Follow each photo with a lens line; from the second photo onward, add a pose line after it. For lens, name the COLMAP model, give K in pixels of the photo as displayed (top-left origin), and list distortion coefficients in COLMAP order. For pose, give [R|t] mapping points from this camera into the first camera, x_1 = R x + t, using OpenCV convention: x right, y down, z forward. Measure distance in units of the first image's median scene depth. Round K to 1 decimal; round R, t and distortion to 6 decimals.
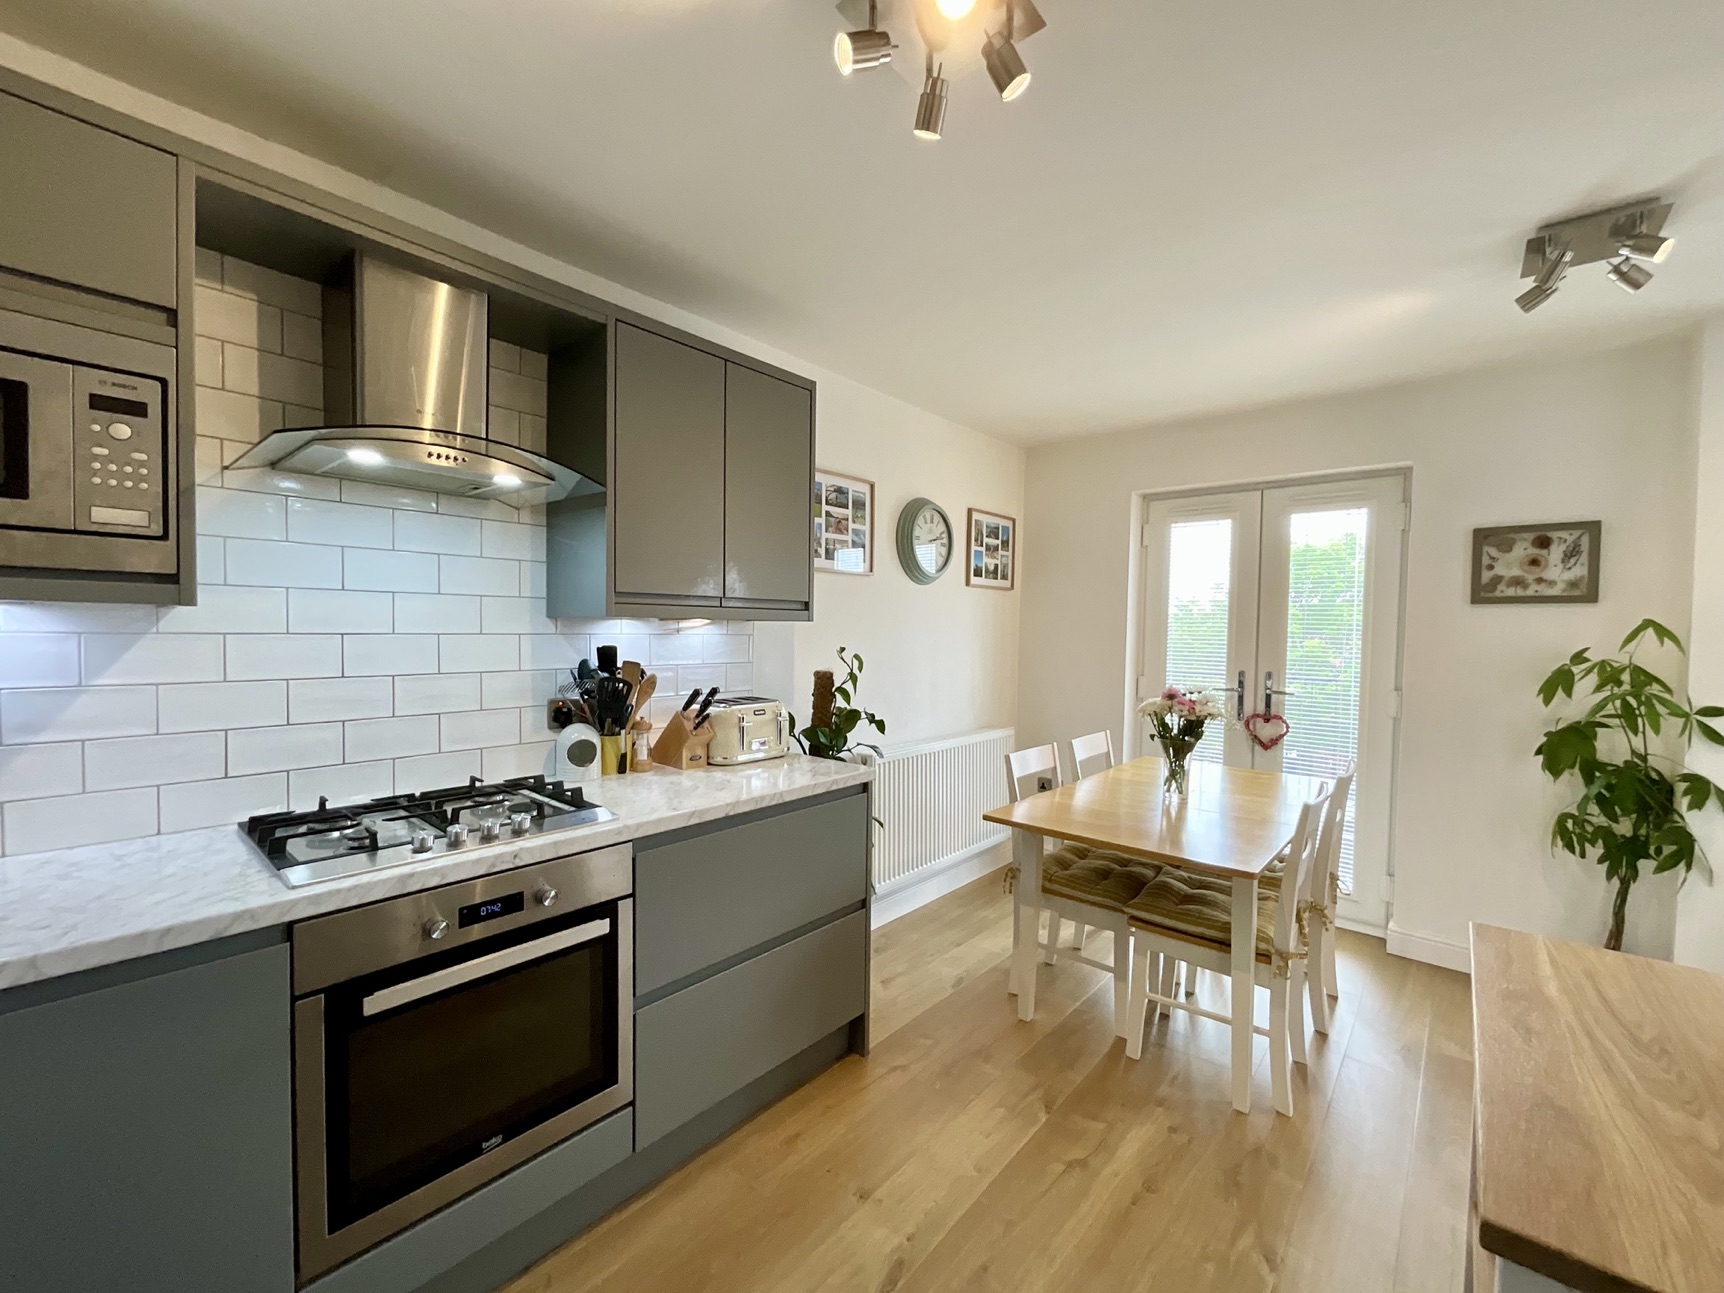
lens RADIAL K [[696.4, 0, 862.0], [0, 696.4, 646.5], [0, 0, 1]] dist [-0.002319, 0.000181]
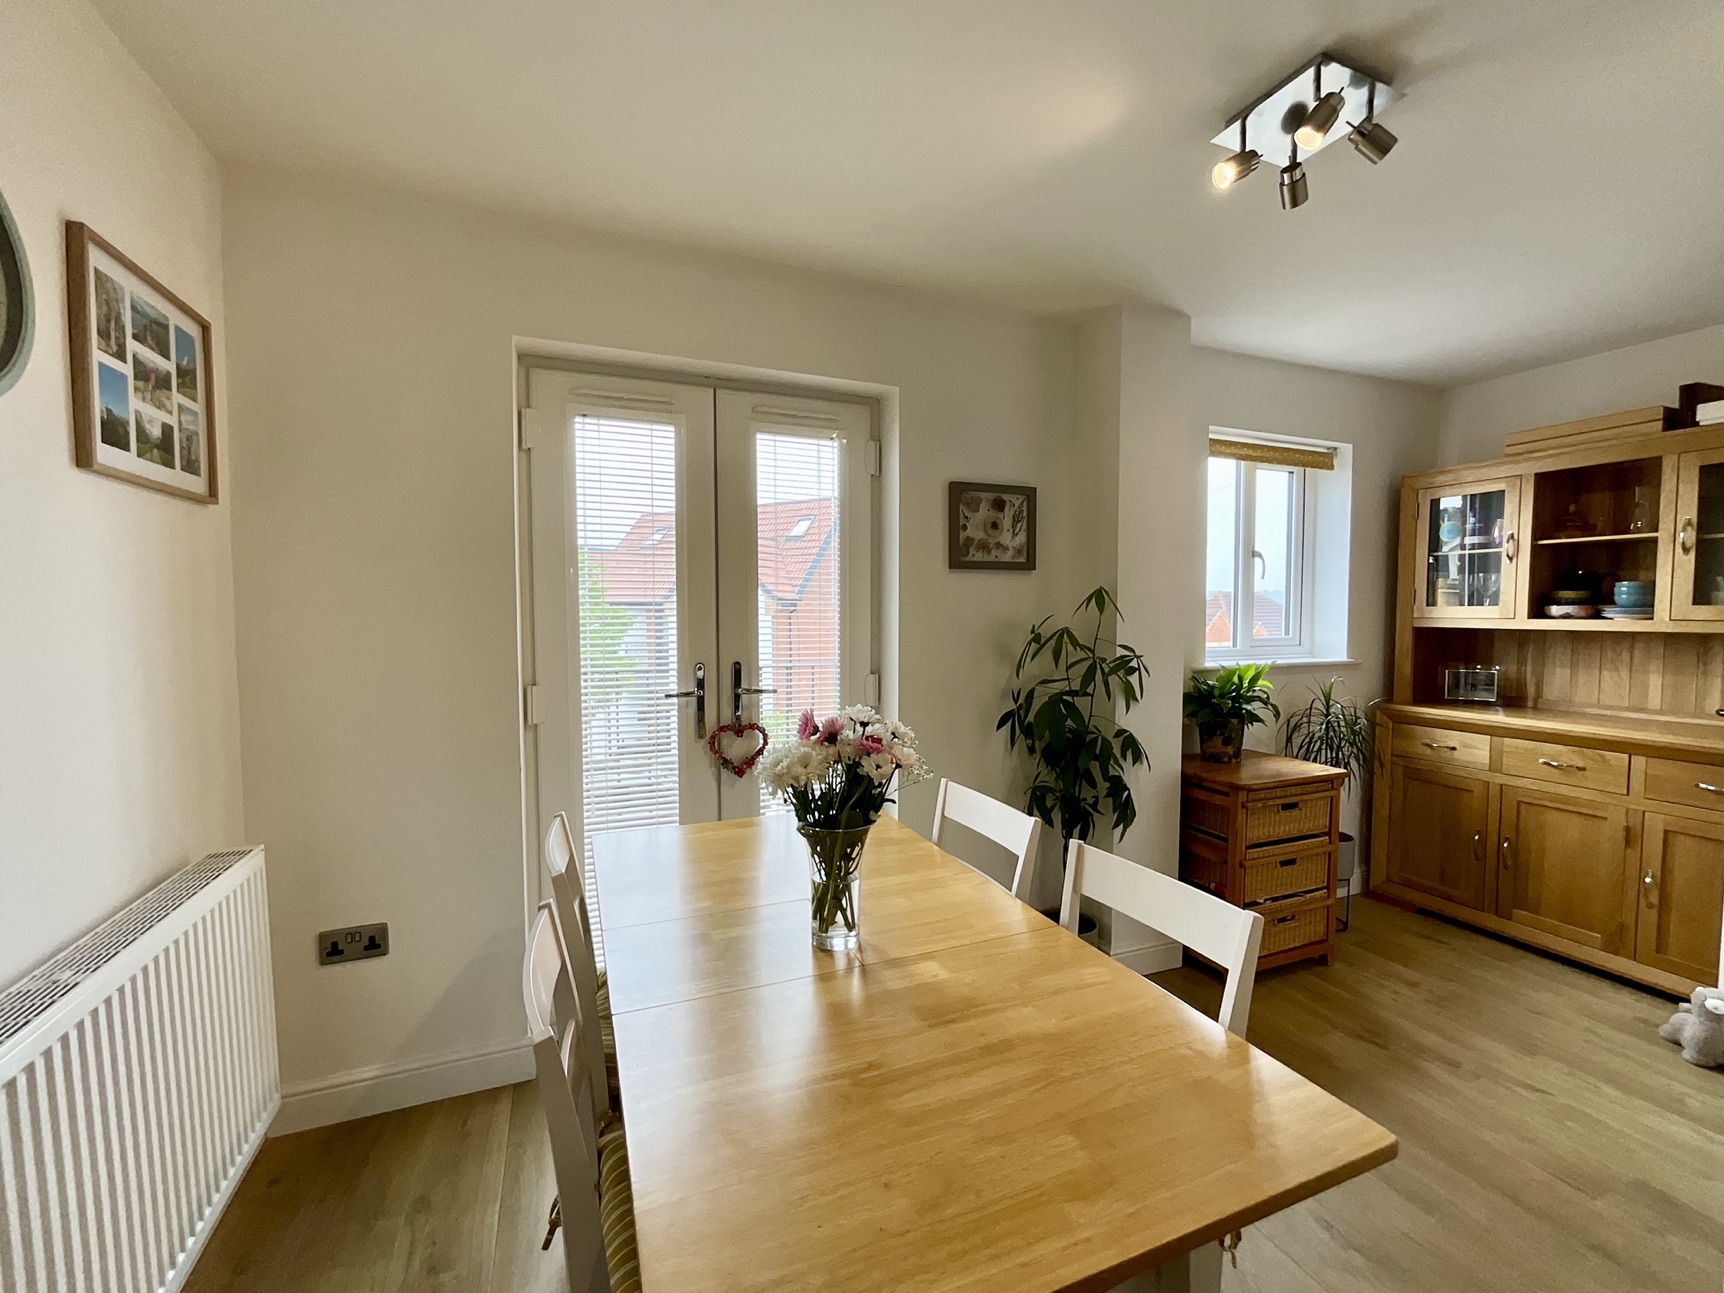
lens RADIAL K [[721.1, 0, 862.0], [0, 721.1, 646.5], [0, 0, 1]] dist [-0.001572, -0.000346]
pose [[0.445152, -0.057318, 0.893619, 0.010273], [0.030682, 0.998340, 0.048751, -0.009835], [-0.894929, 0.005716, 0.446171, 0.635156]]
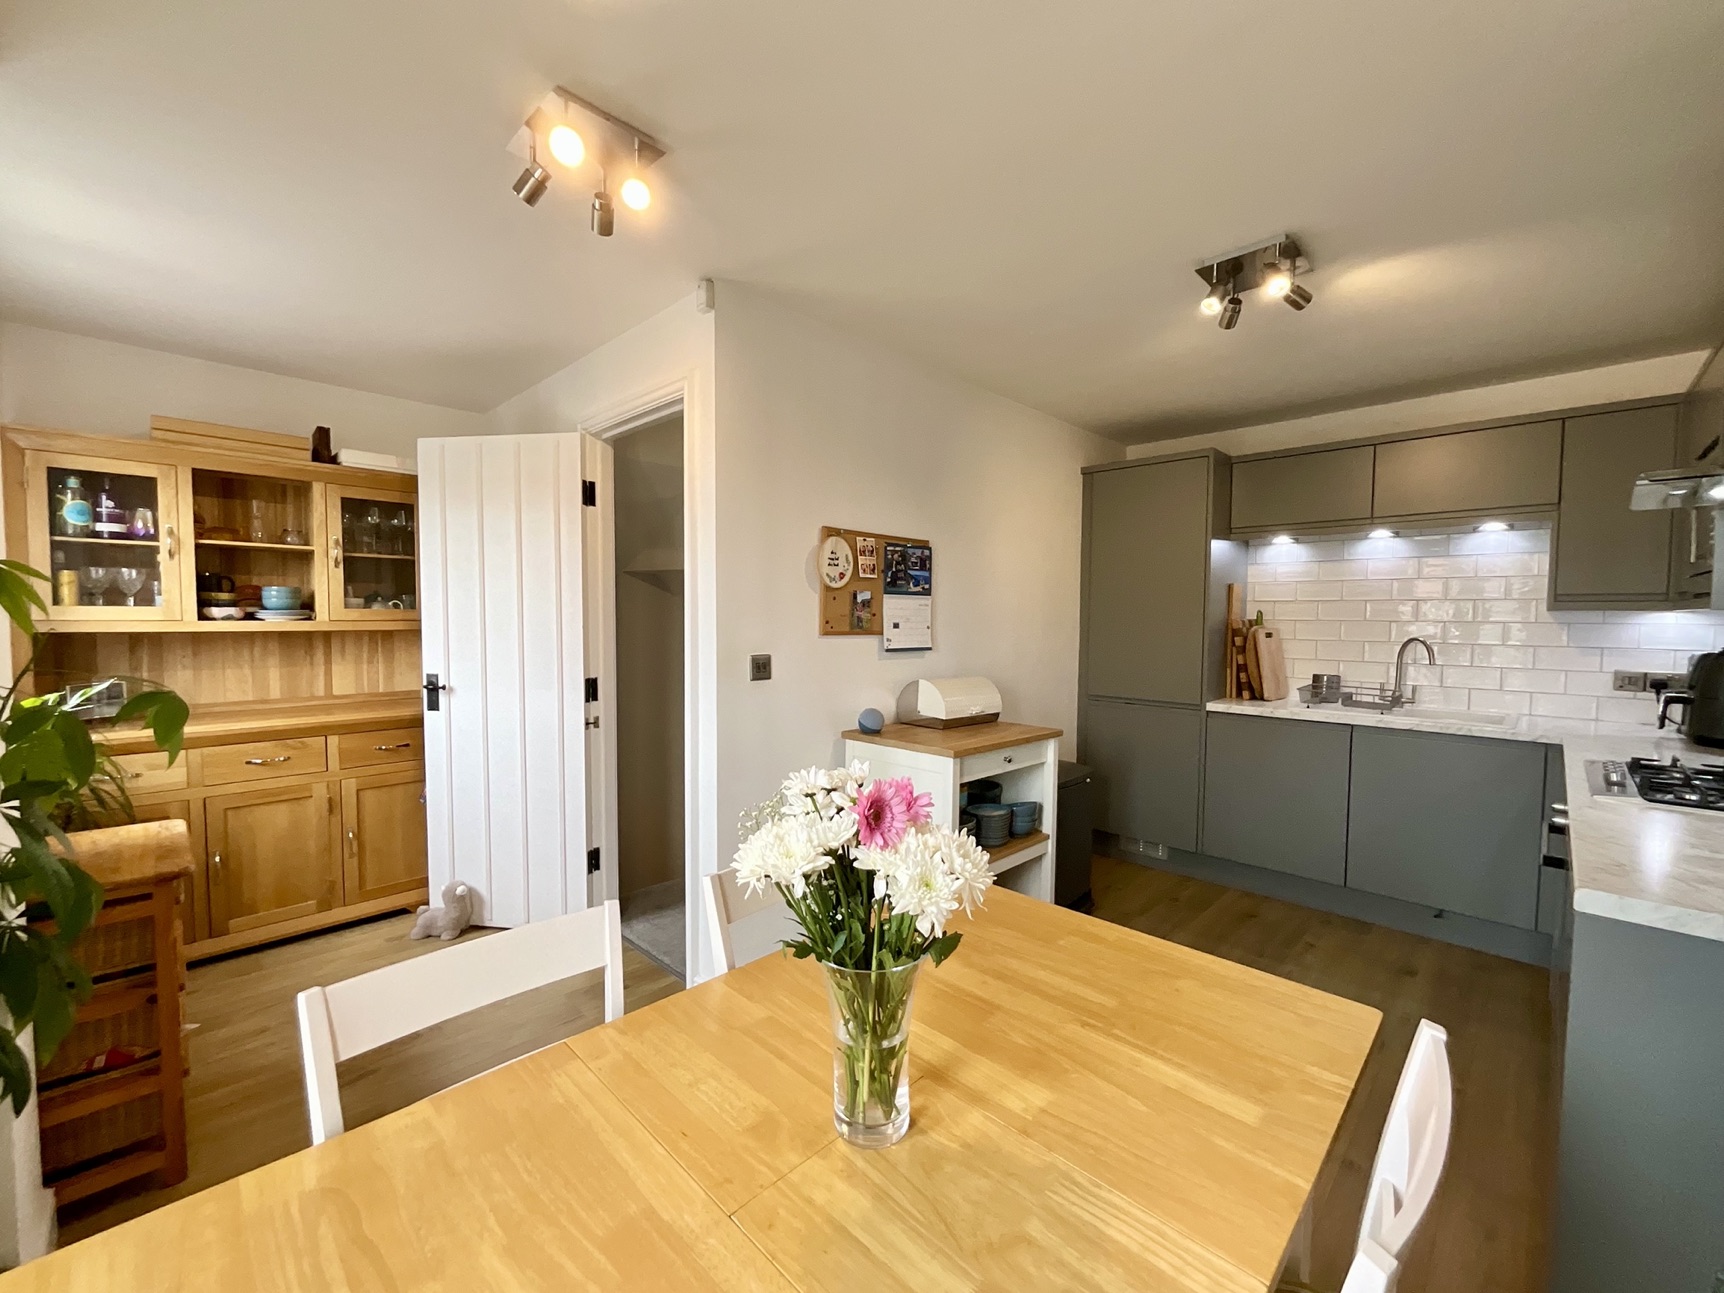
lens RADIAL K [[697.7, 0, 862.0], [0, 697.7, 646.5], [0, 0, 1]] dist [0.000768, 0.000002]
pose [[-0.998639, -0.023694, 0.046464, 0.379062], [-0.020187, 0.997012, 0.074561, -0.023107], [-0.048092, 0.073521, -0.996133, 1.107529]]
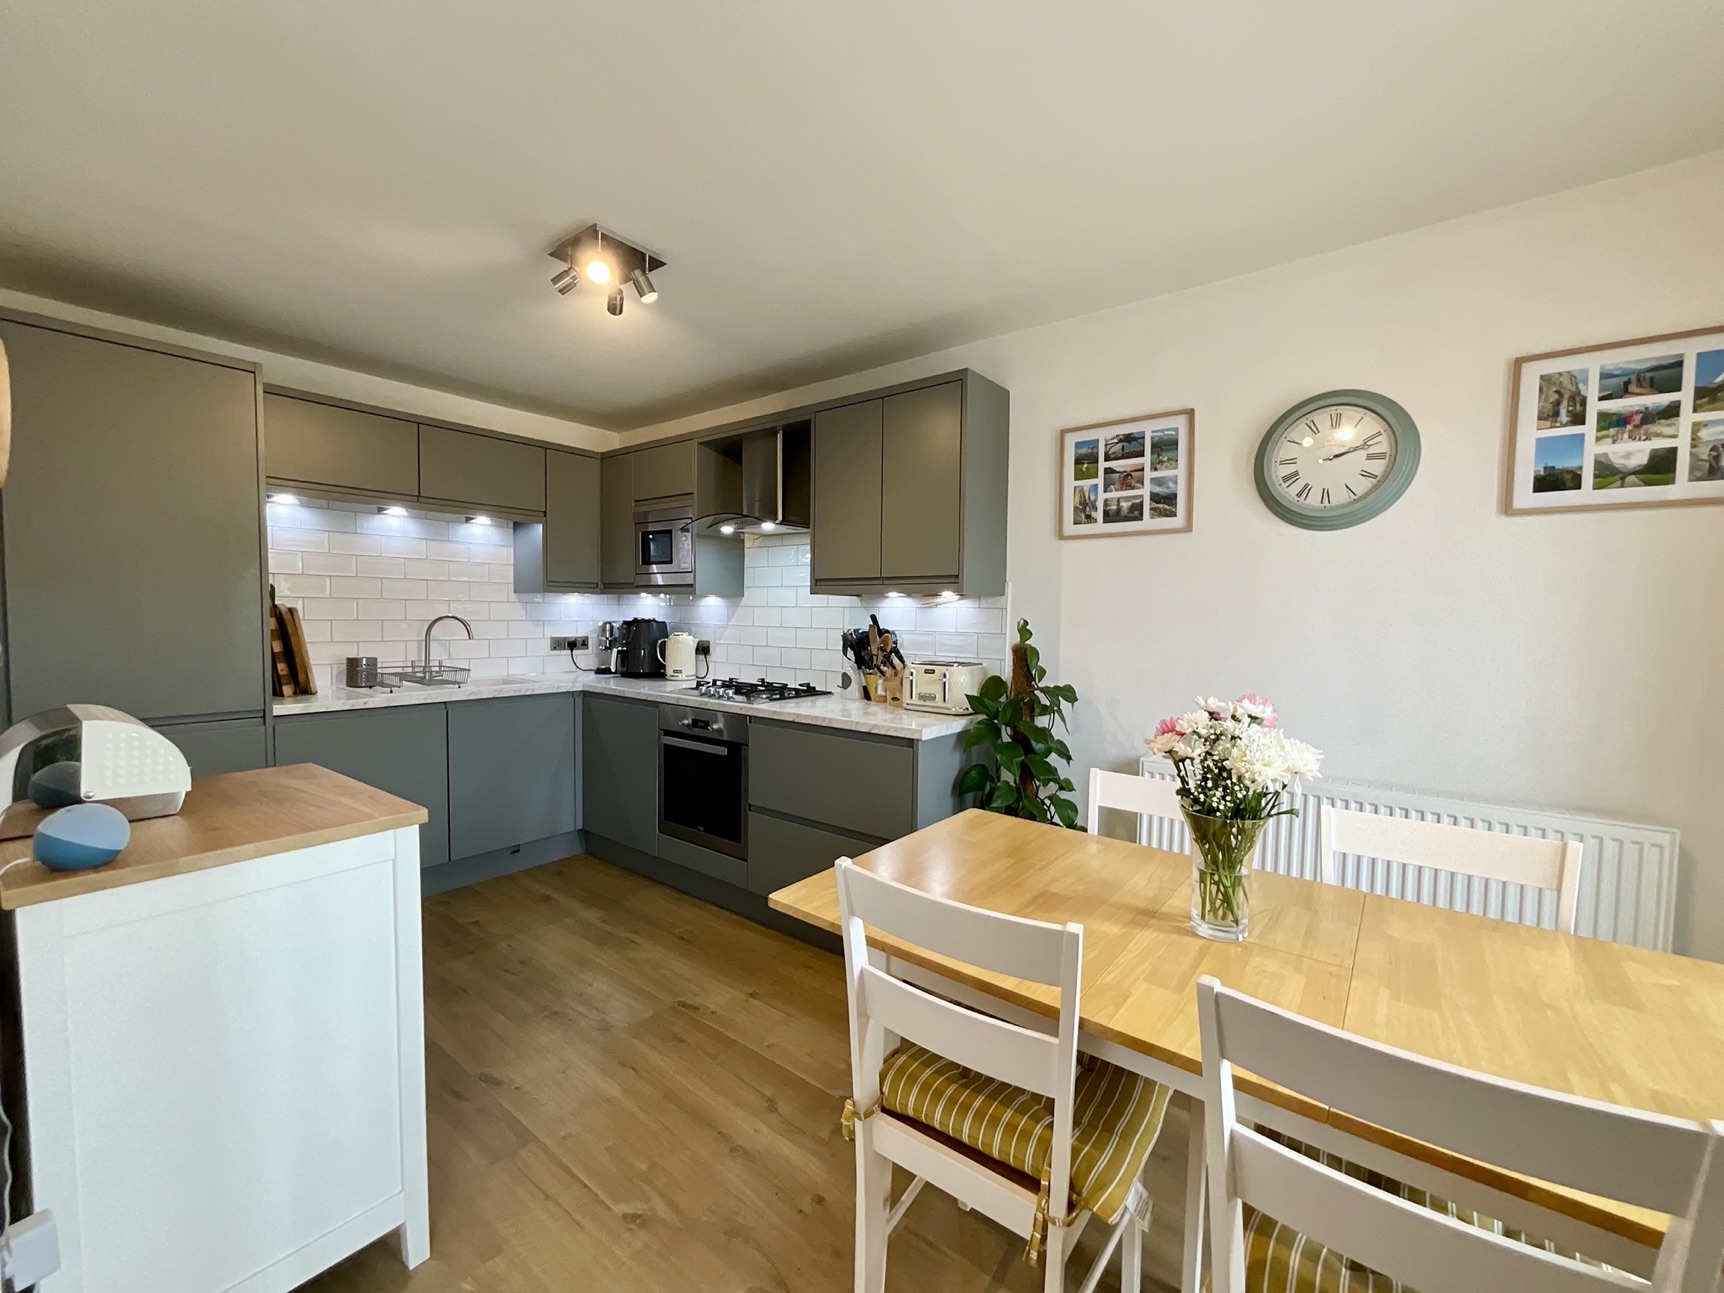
lens RADIAL K [[697.7, 0, 862.0], [0, 697.7, 646.5], [0, 0, 1]] dist [0.000768, 0.000002]
pose [[0.058447, 0.033287, -0.997735, 0.772985], [-0.039826, 0.998726, 0.030987, 0.015331], [0.997496, 0.037924, 0.059698, 0.607863]]
